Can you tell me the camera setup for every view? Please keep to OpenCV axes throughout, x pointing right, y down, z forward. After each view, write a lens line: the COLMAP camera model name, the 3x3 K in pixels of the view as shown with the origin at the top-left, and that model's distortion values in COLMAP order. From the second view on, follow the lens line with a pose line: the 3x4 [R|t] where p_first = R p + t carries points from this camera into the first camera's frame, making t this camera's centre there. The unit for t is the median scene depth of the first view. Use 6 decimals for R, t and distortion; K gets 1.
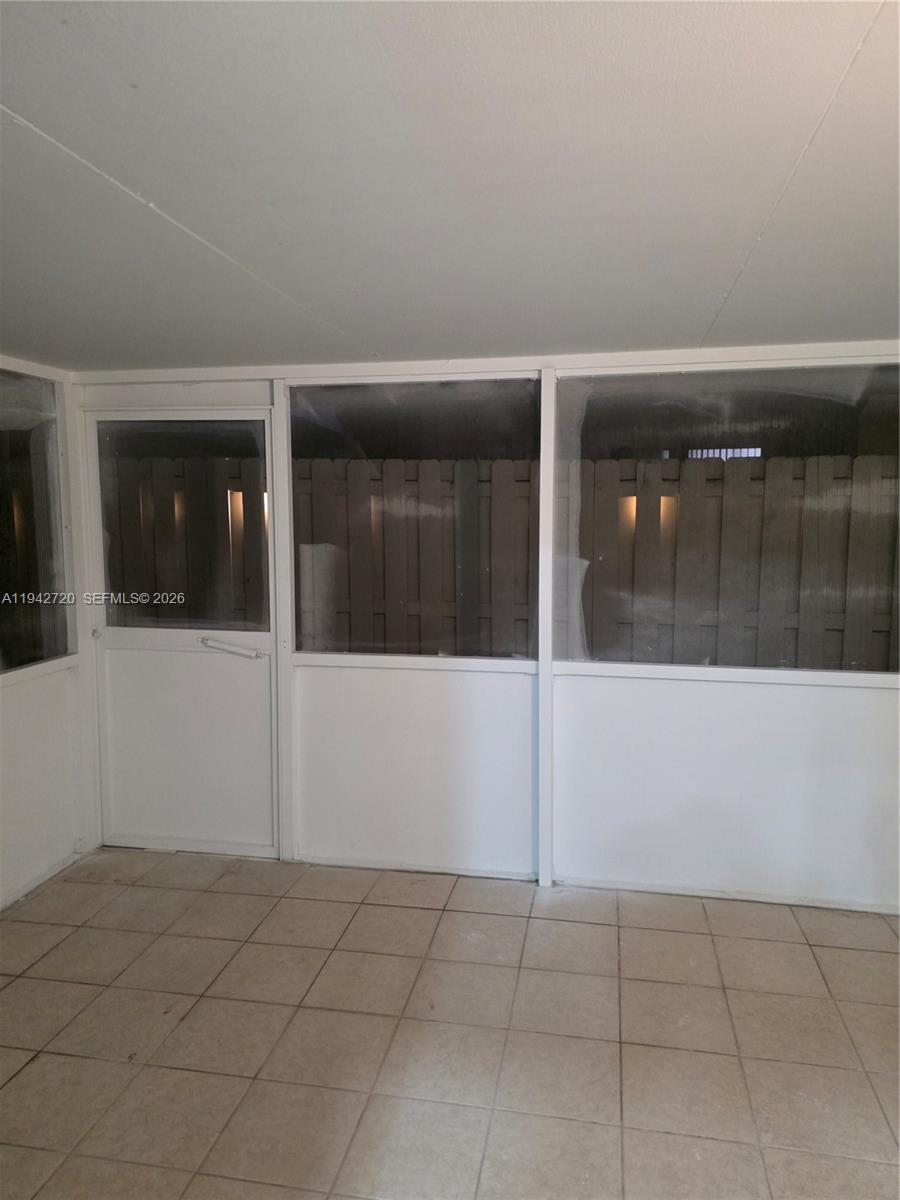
lens RADIAL K [[813.5, 0, 451.4], [0, 813.5, 594.4], [0, 0, 1]] dist [0.086499, -0.048393]
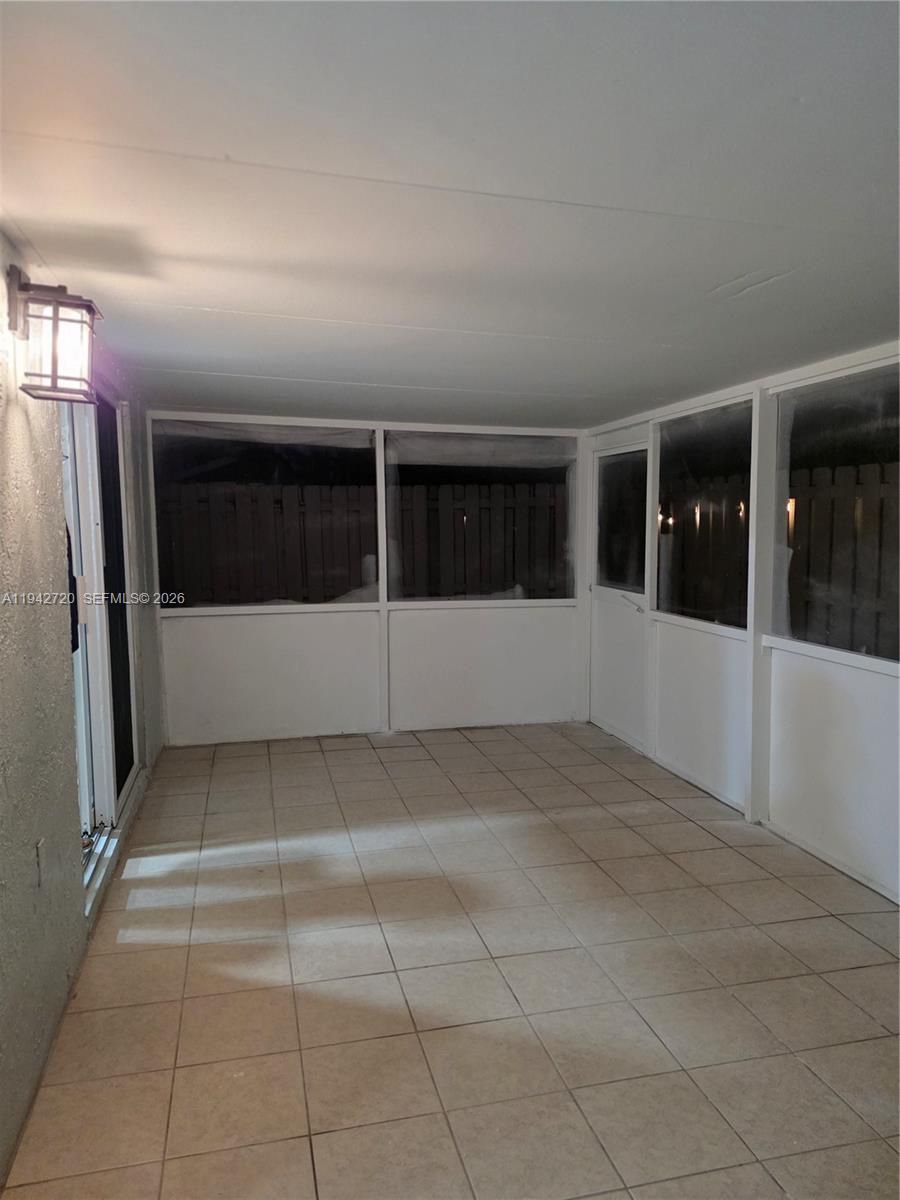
lens RADIAL K [[813.5, 0, 440.9], [0, 813.5, 602.9], [0, 0, 1]] dist [0.086499, -0.048393]
pose [[0.411832, 0.091211, -0.906684, 0.976698], [-0.091021, 0.994120, 0.058664, 0.008722], [0.906703, 0.058367, 0.417712, 0.071686]]
